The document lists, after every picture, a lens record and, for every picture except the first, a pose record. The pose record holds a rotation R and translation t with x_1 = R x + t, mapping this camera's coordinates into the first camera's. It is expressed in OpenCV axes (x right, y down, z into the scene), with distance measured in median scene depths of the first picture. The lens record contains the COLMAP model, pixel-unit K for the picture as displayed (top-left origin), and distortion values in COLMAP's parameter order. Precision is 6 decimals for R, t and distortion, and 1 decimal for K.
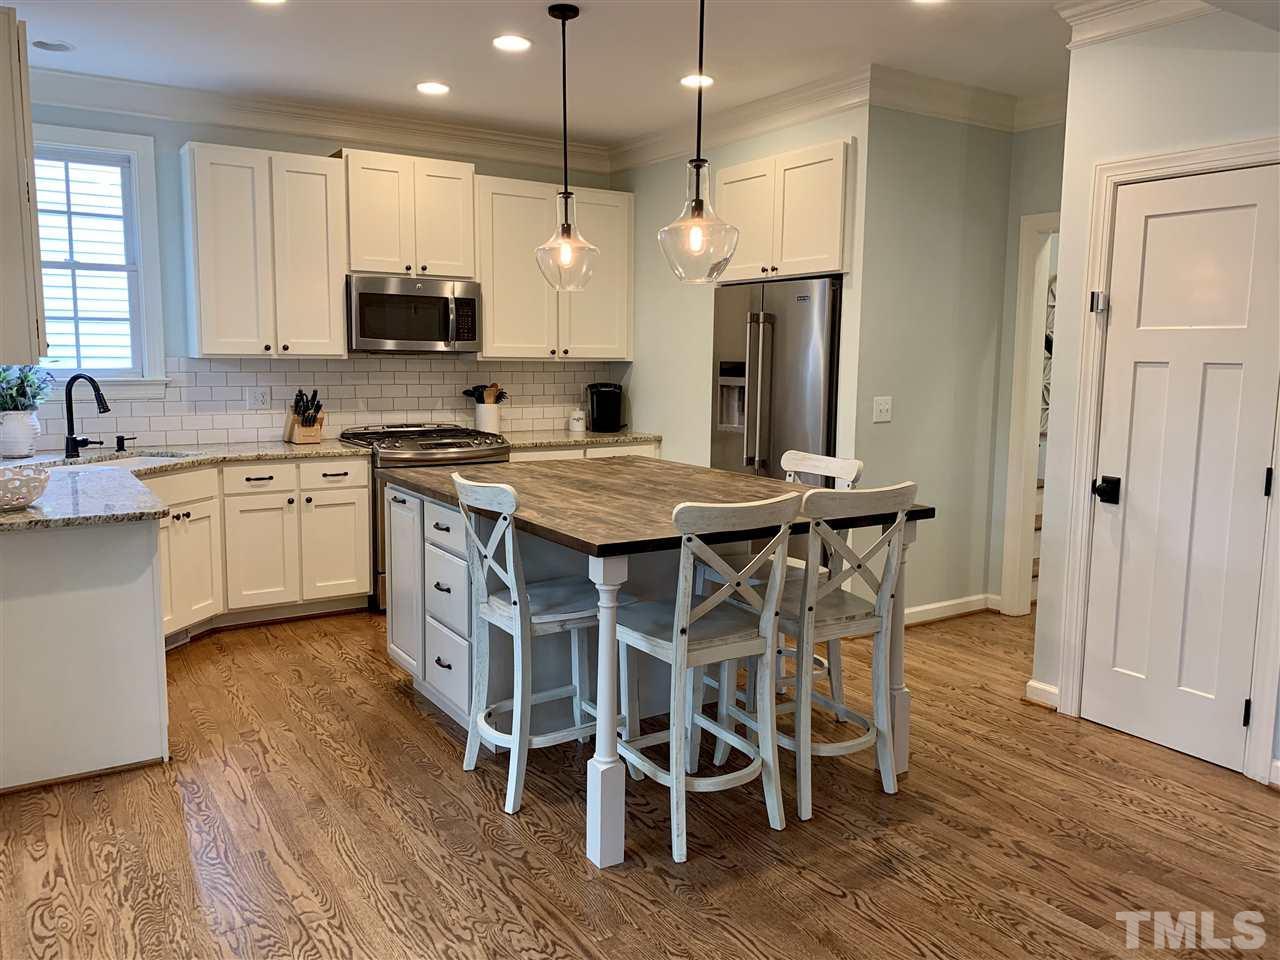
lens RADIAL K [[993.9, 0, 640.0], [0, 993.9, 480.0], [0, 0, 1]] dist [0.024673, -0.009228]
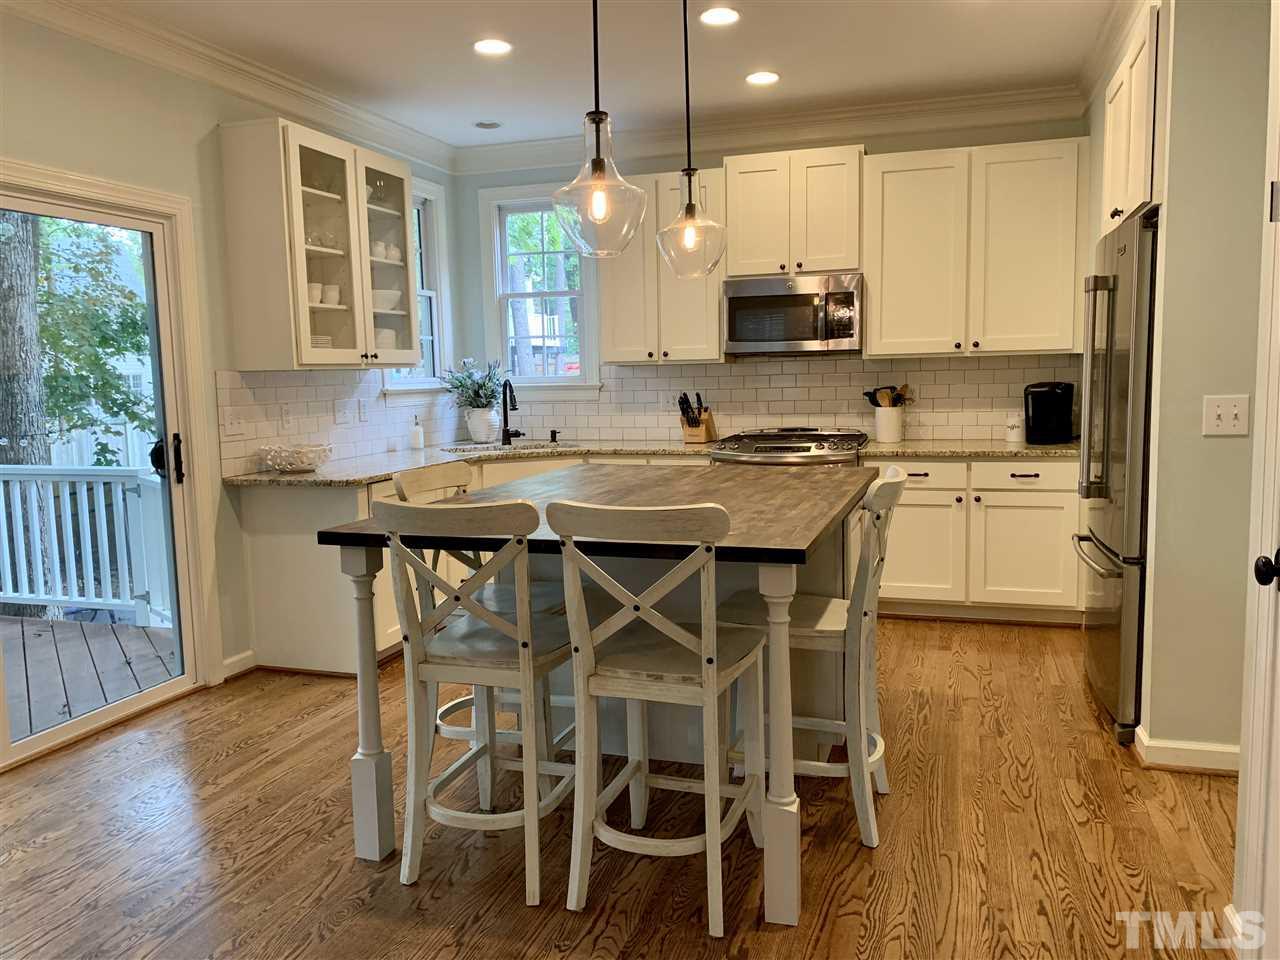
lens RADIAL K [[993.9, 0, 640.0], [0, 993.9, 480.0], [0, 0, 1]] dist [0.024673, -0.009228]
pose [[0.623868, 0.062306, -0.779042, 0.467281], [-0.076043, 0.996927, 0.018835, -0.013363], [0.777821, 0.047490, 0.626689, 0.303700]]
